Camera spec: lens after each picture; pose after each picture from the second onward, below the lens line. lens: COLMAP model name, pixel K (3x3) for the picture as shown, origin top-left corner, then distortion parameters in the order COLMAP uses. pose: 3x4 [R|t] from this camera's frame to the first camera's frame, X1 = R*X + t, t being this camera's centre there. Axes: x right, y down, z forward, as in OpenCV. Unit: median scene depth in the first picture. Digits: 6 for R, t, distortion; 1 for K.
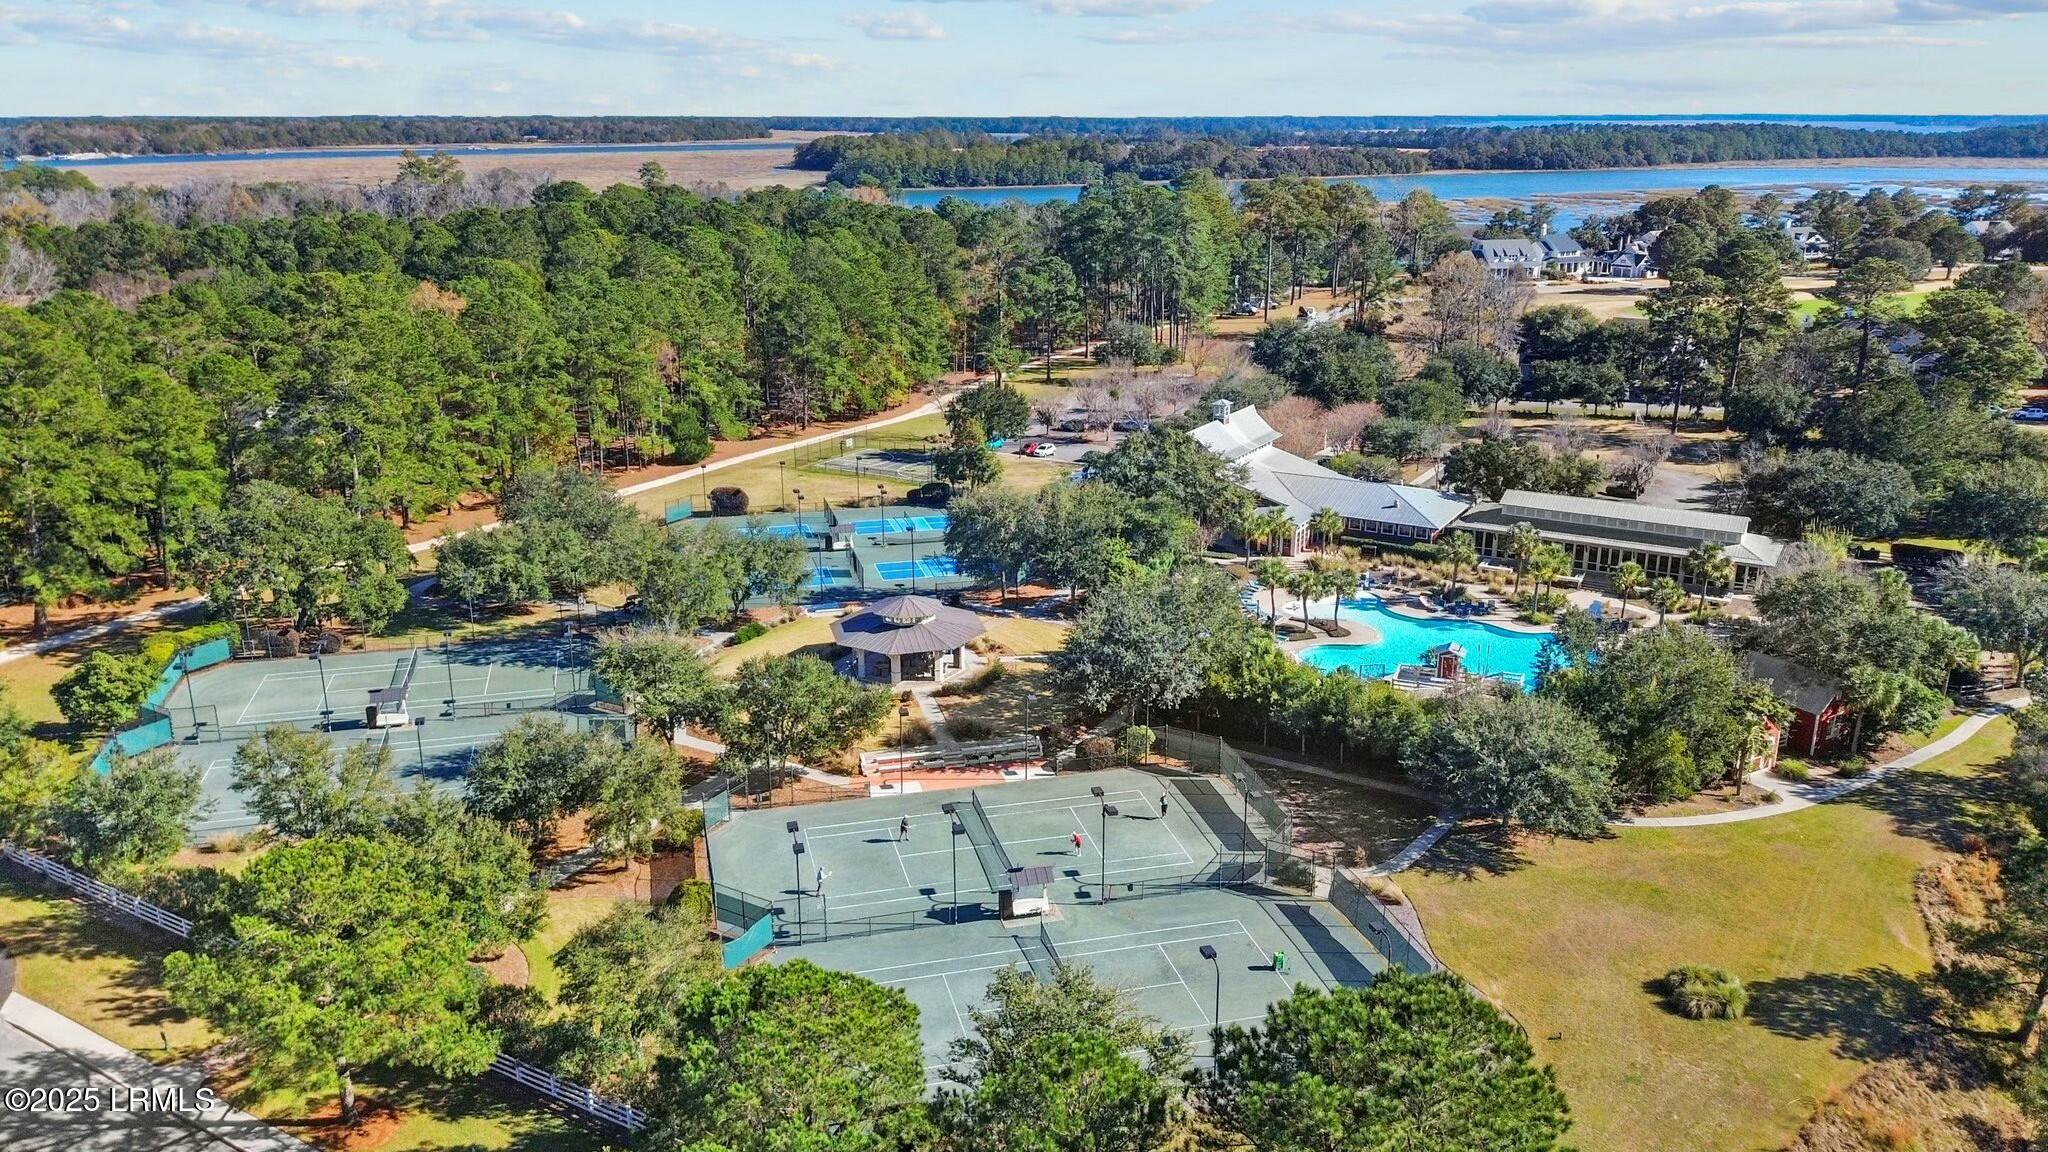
lens RADIAL K [[1511.3, 0, 1024.0], [0, 1511.3, 576.0], [0, 0, 1]] dist [0.074239, -0.112916]
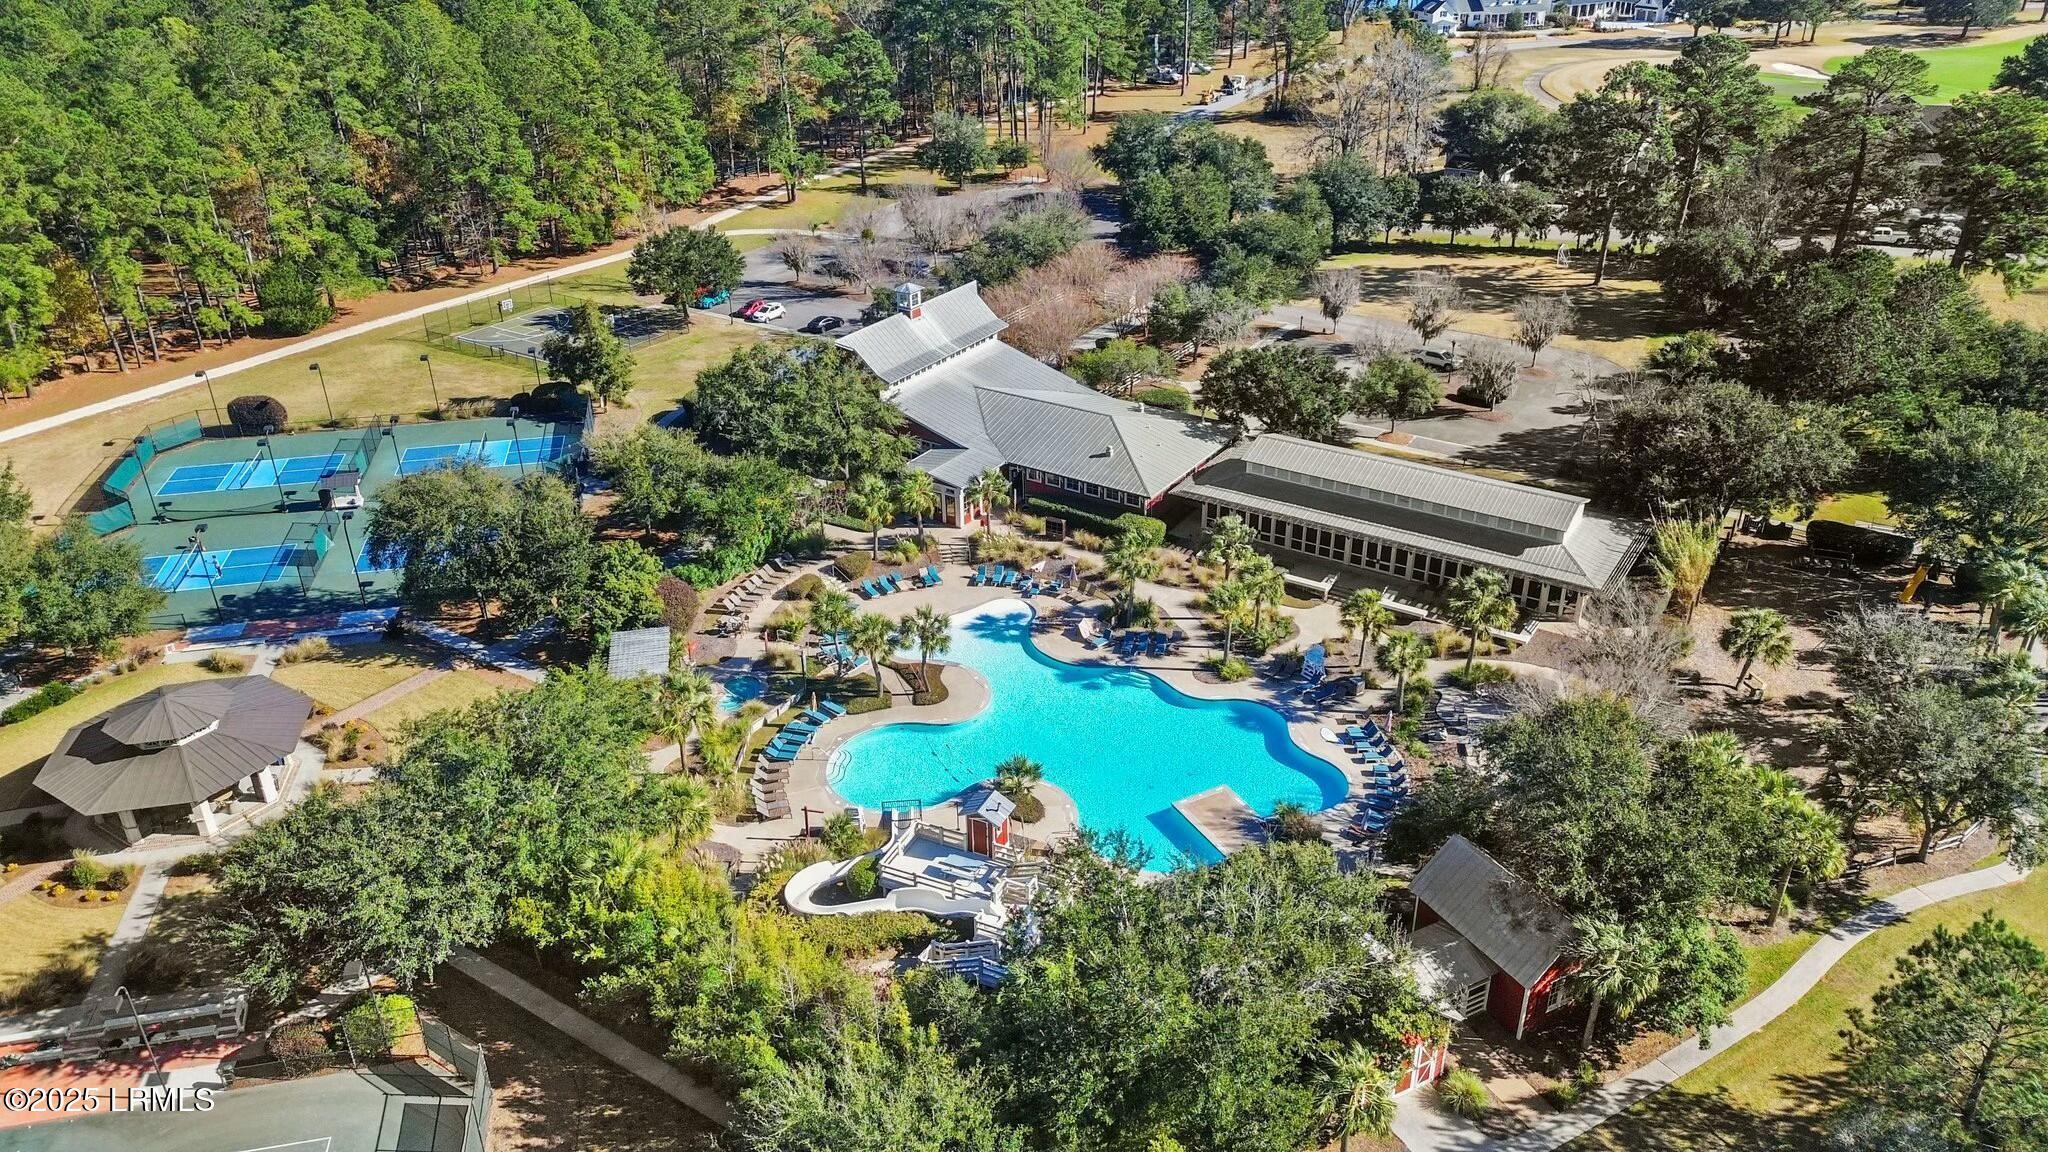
lens RADIAL K [[1436.8, 0, 1024.0], [0, 1436.8, 576.0], [0, 0, 1]] dist [0.071348, -0.067229]
pose [[0.998472, 0.014806, -0.053238, 0.125632], [-0.004362, 0.981548, 0.191164, -0.062028], [0.055086, -0.190639, 0.980113, 0.165482]]
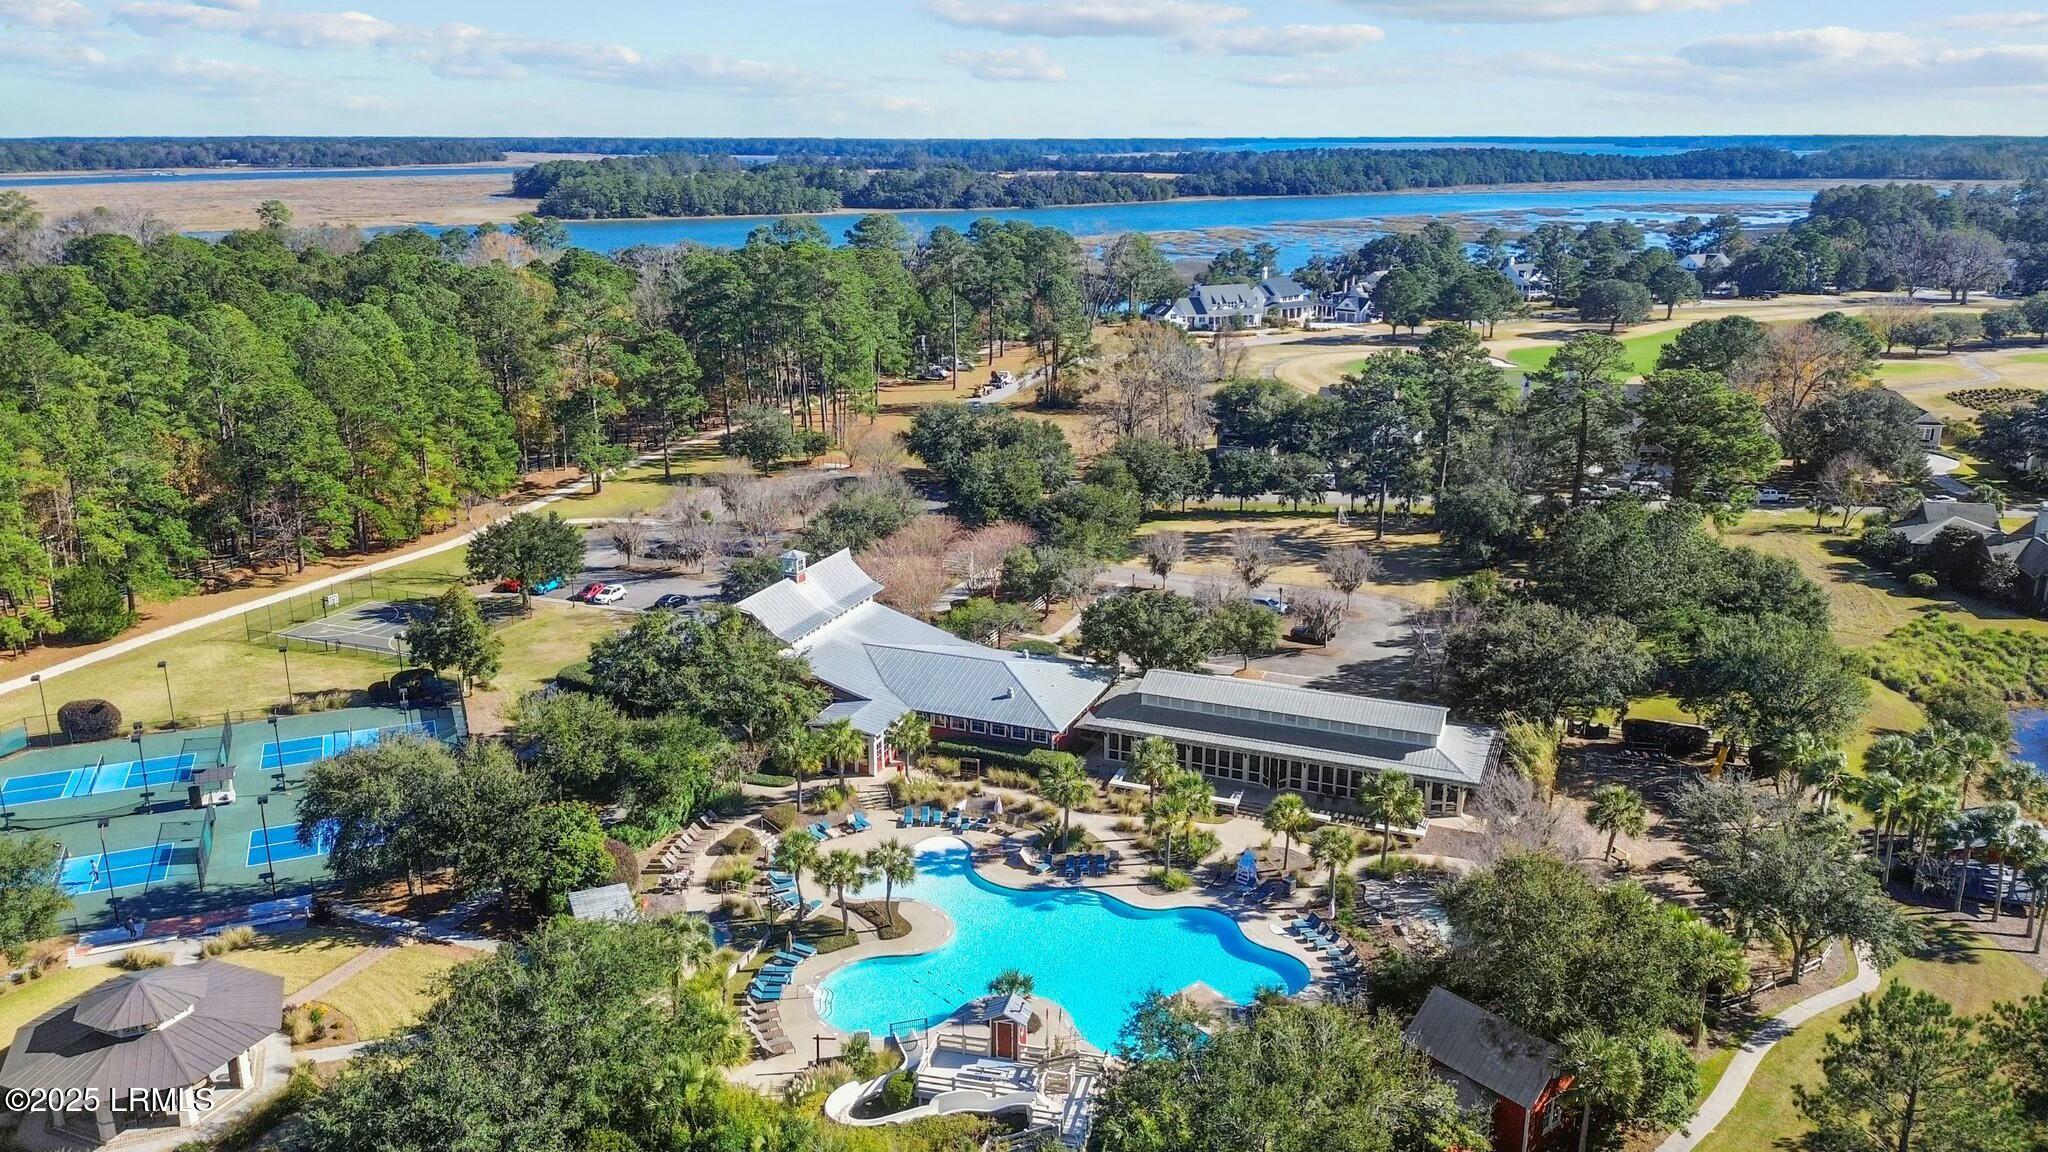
lens RADIAL K [[1511.3, 0, 1024.0], [0, 1511.3, 576.0], [0, 0, 1]] dist [0.074239, -0.112916]
pose [[0.989638, -0.039176, 0.138137, 0.078226], [0.040854, 0.999122, -0.009329, -0.051370], [-0.137650, 0.014875, 0.990369, 0.131120]]
